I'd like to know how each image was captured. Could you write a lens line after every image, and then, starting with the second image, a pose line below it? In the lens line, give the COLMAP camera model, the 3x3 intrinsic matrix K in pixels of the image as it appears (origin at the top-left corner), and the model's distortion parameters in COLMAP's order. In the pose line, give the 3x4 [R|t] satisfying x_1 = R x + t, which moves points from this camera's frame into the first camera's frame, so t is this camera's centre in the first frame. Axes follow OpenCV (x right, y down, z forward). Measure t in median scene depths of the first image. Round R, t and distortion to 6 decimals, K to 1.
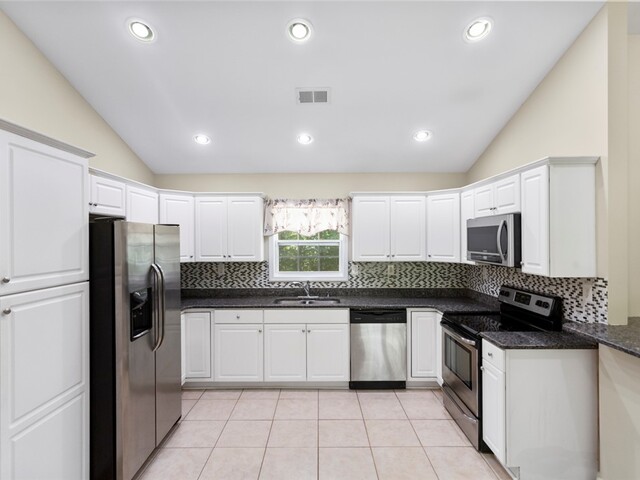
lens RADIAL K [[351.3, 0, 313.9], [0, 351.3, 239.1], [0, 0, 1]] dist [0.011162, -0.002361]
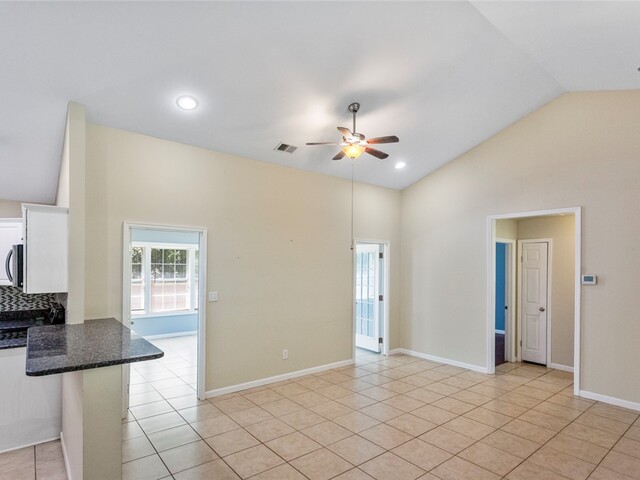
lens RADIAL K [[351.3, 0, 311.8], [0, 351.3, 266.0], [0, 0, 1]] dist [0.011162, -0.002361]
pose [[0.782174, 0.008281, 0.623005, 0.434796], [-0.008773, 0.999959, -0.002278, -0.001154], [-0.622998, -0.003684, 0.782215, -0.453672]]
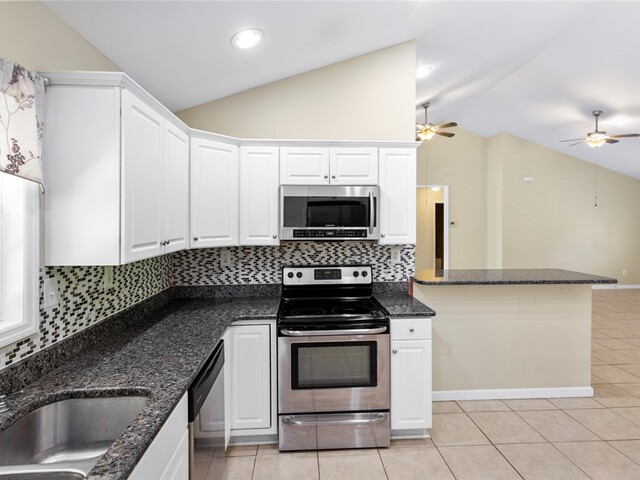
lens RADIAL K [[351.3, 0, 327.5], [0, 351.3, 222.6], [0, 0, 1]] dist [0.011162, -0.002361]
pose [[-0.087533, -0.000771, 0.996161, -0.291638], [0.002538, 0.999996, 0.000997, 0.021504], [-0.996158, 0.002615, -0.087531, 0.879690]]
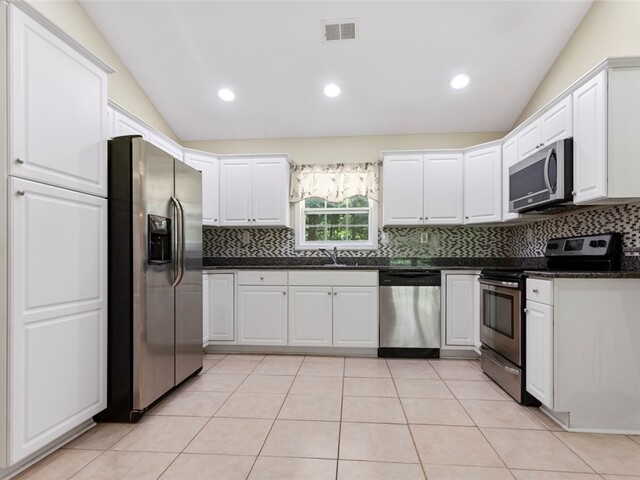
lens RADIAL K [[351.3, 0, 321.6], [0, 351.3, 257.6], [0, 0, 1]] dist [0.011162, -0.002361]
pose [[0.997117, 0.004609, -0.075737, 0.020395], [-0.004812, 0.999985, -0.002505, 0.165892], [0.075724, 0.002863, 0.997125, 0.051227]]
